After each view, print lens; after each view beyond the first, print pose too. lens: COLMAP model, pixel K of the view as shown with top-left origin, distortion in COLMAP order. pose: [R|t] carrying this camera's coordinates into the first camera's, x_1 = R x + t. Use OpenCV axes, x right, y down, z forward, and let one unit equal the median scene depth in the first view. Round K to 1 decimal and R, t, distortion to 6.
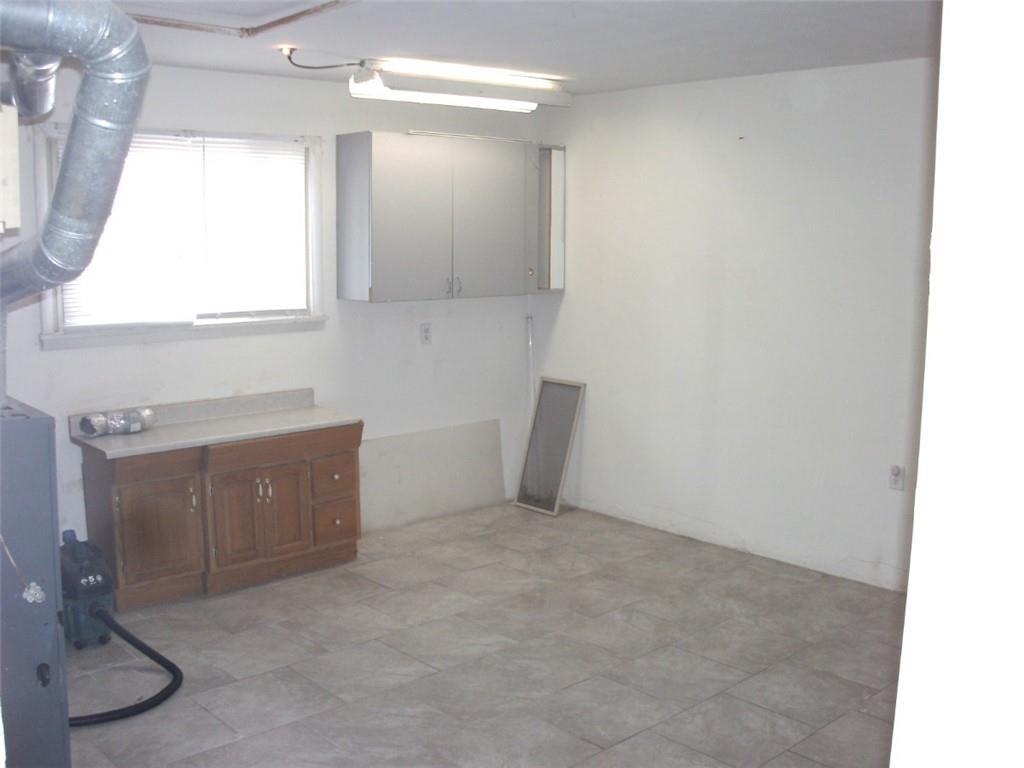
lens RADIAL K [[1074.0, 0, 511.8], [0, 1074.0, 387.5], [0, 0, 1]] dist [-0.286286, 0.332379]
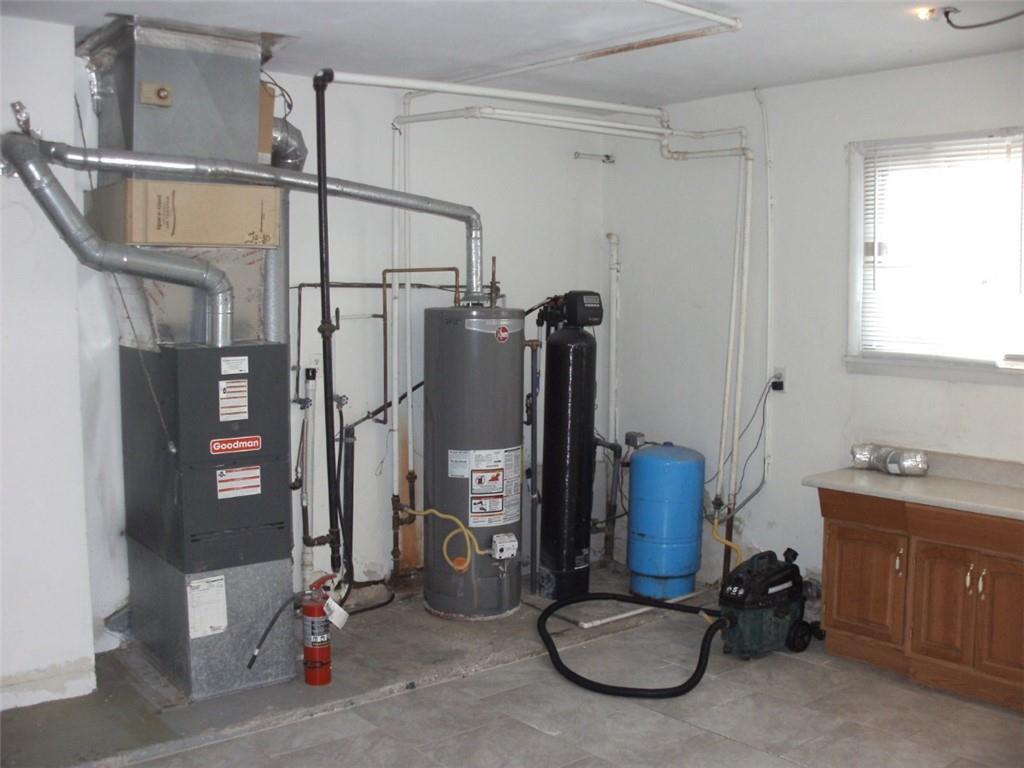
lens RADIAL K [[1074.0, 0, 511.8], [0, 1074.0, 387.5], [0, 0, 1]] dist [-0.286286, 0.332379]
pose [[-0.071771, 0.083816, -0.993893, 0.563285], [-0.147347, 0.984639, 0.093676, -0.068081], [0.986477, 0.153170, -0.058319, 0.735569]]
